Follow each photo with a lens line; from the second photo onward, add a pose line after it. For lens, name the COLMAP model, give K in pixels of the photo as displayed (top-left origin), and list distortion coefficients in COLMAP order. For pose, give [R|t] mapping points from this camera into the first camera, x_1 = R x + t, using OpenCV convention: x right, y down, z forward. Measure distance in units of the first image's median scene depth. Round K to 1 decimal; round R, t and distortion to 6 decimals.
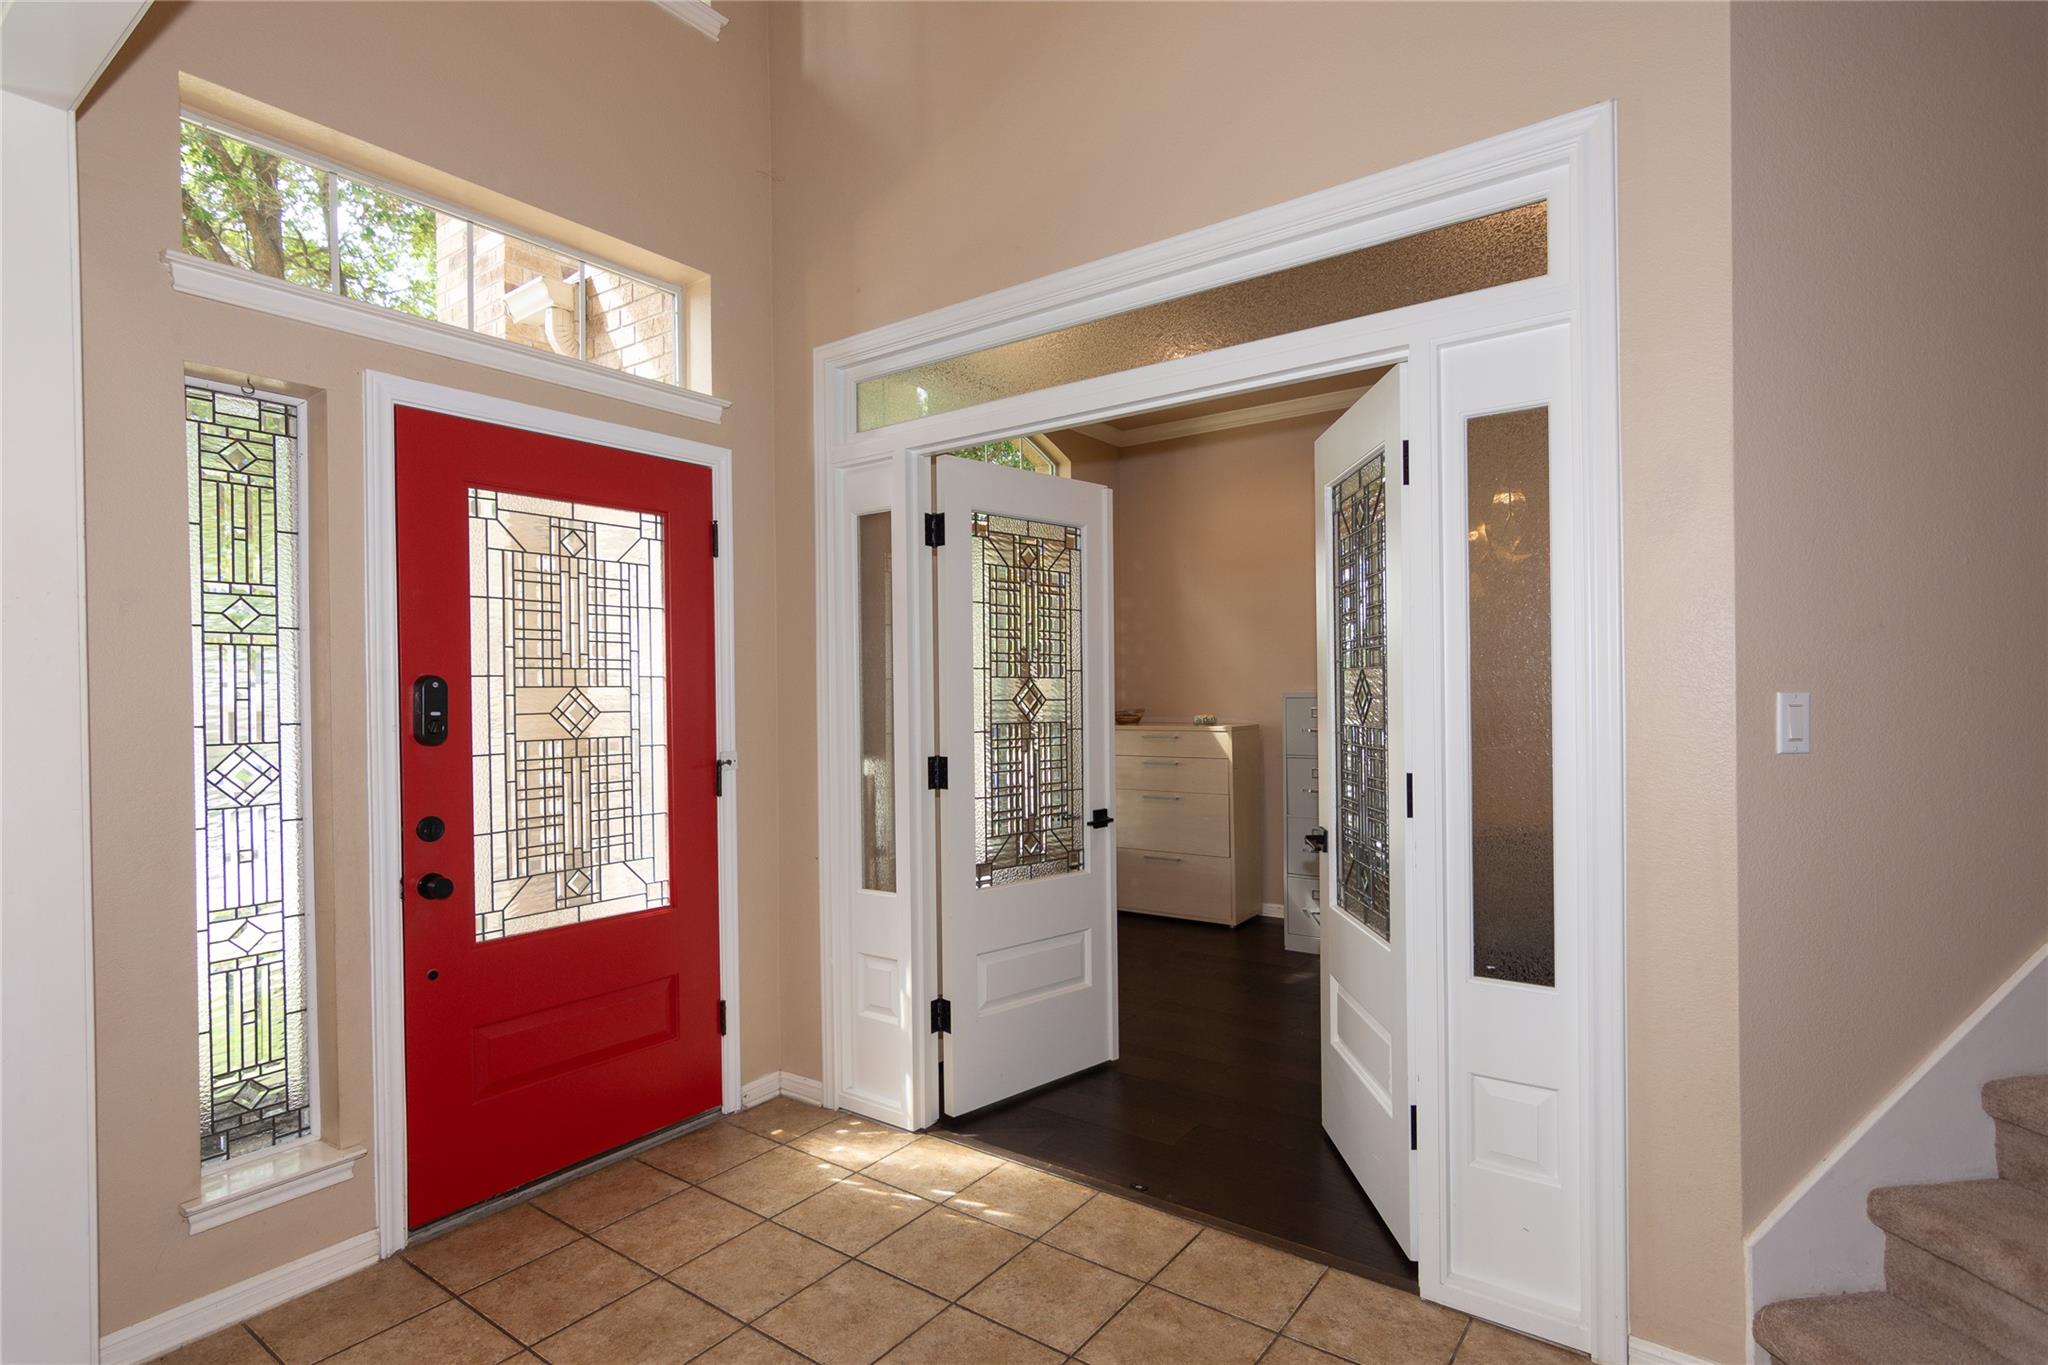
lens RADIAL K [[988.8, 0, 1020.7], [0, 988.8, 685.3], [0, 0, 1]] dist [-0.003366, 0.002524]
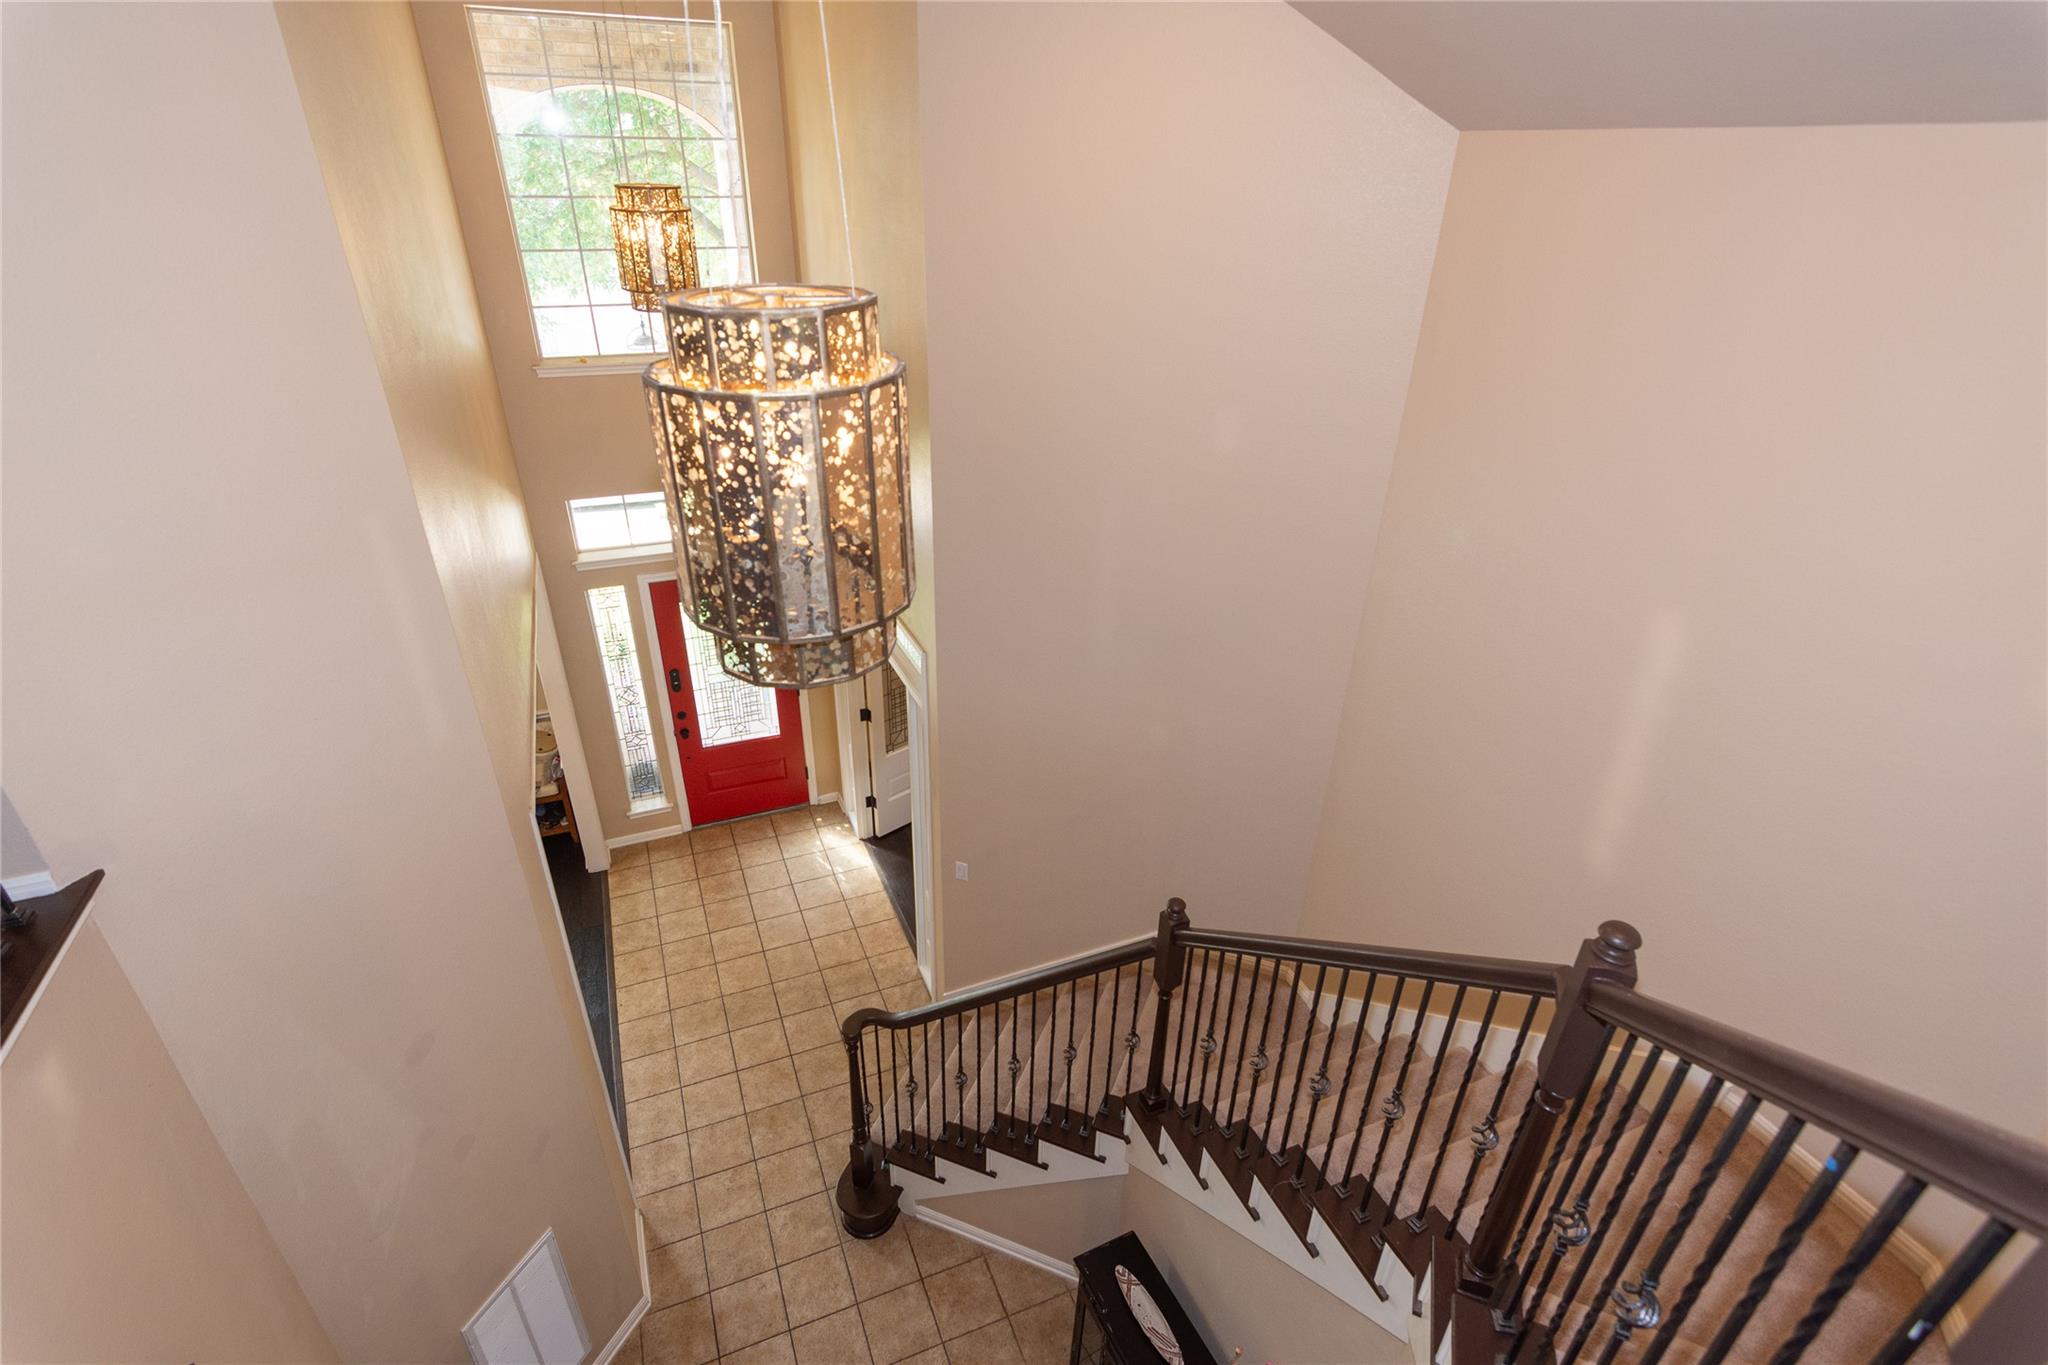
lens RADIAL K [[988.8, 0, 1025.1], [0, 988.8, 685.6], [0, 0, 1]] dist [-0.003366, 0.002524]
pose [[0.863107, 0.262852, -0.431226, 1.452061], [-0.027333, 0.876937, 0.479827, -1.303680], [0.504281, -0.402355, 0.764075, -0.657663]]
